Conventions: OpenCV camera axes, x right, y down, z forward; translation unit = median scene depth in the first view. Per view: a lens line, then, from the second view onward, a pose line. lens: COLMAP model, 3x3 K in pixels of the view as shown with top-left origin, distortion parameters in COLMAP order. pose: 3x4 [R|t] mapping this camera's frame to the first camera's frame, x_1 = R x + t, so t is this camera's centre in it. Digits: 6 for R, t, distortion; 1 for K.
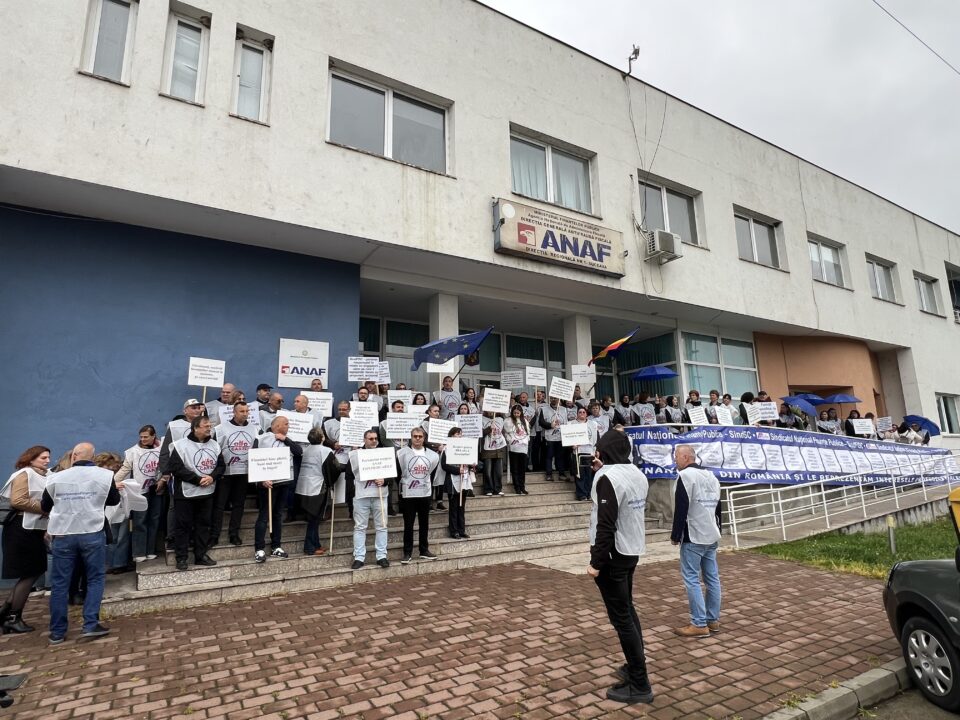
lens RADIAL K [[534.4, 0, 480.0], [0, 534.4, 360.0], [0, 0, 1]] dist [-0.006410, -0.001204]
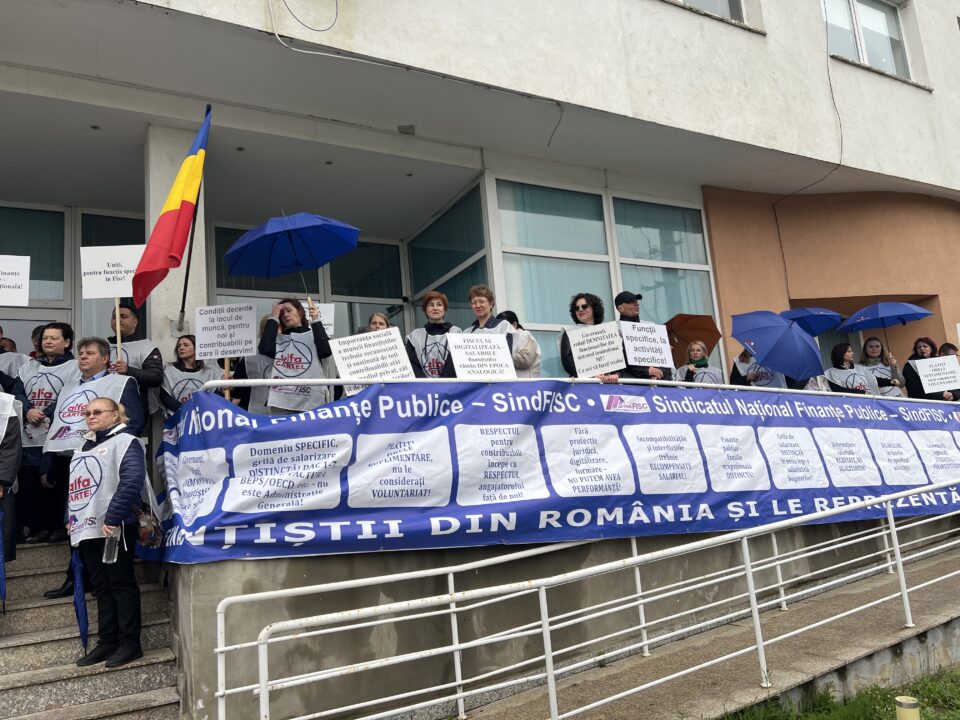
lens RADIAL K [[729.8, 0, 485.0], [0, 729.8, 354.6], [0, 0, 1]] dist [0.124788, -0.153630]
pose [[0.997551, -0.069544, -0.007487, 0.482167], [0.069664, 0.997425, 0.017068, 0.102256], [0.006281, -0.017548, 0.999826, 0.543010]]
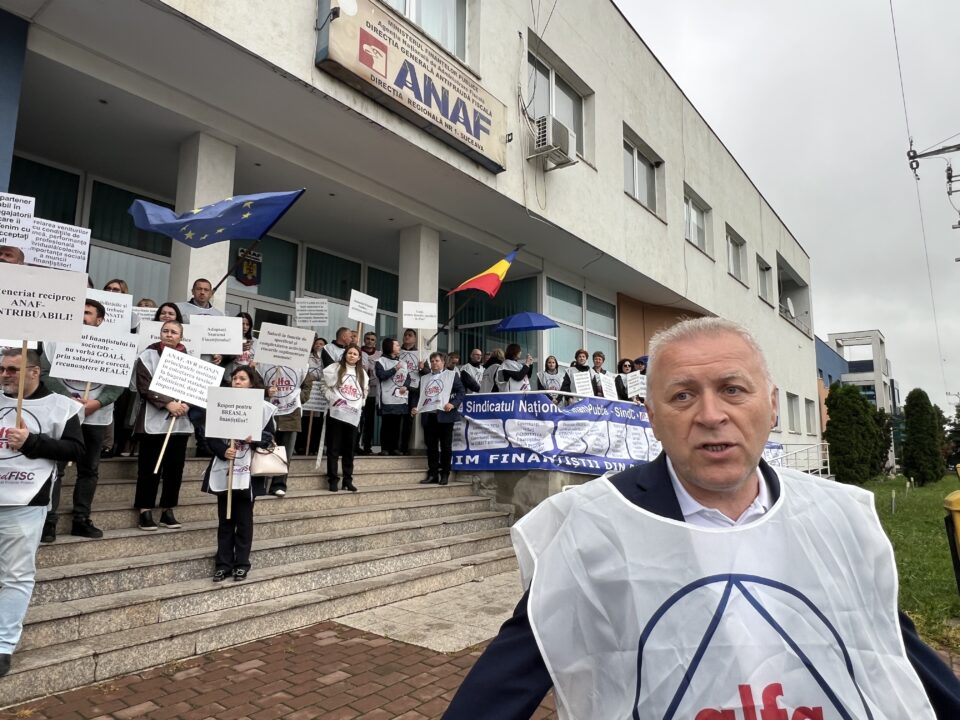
lens RADIAL K [[617.5, 0, 482.4], [0, 617.5, 356.3], [0, 0, 1]] dist [-0.002508, 0.000067]
pose [[0.929832, 0.081982, 0.358735, -0.015358], [-0.097509, 0.994911, 0.025375, 0.060846], [-0.354829, -0.058575, 0.933094, 0.281620]]
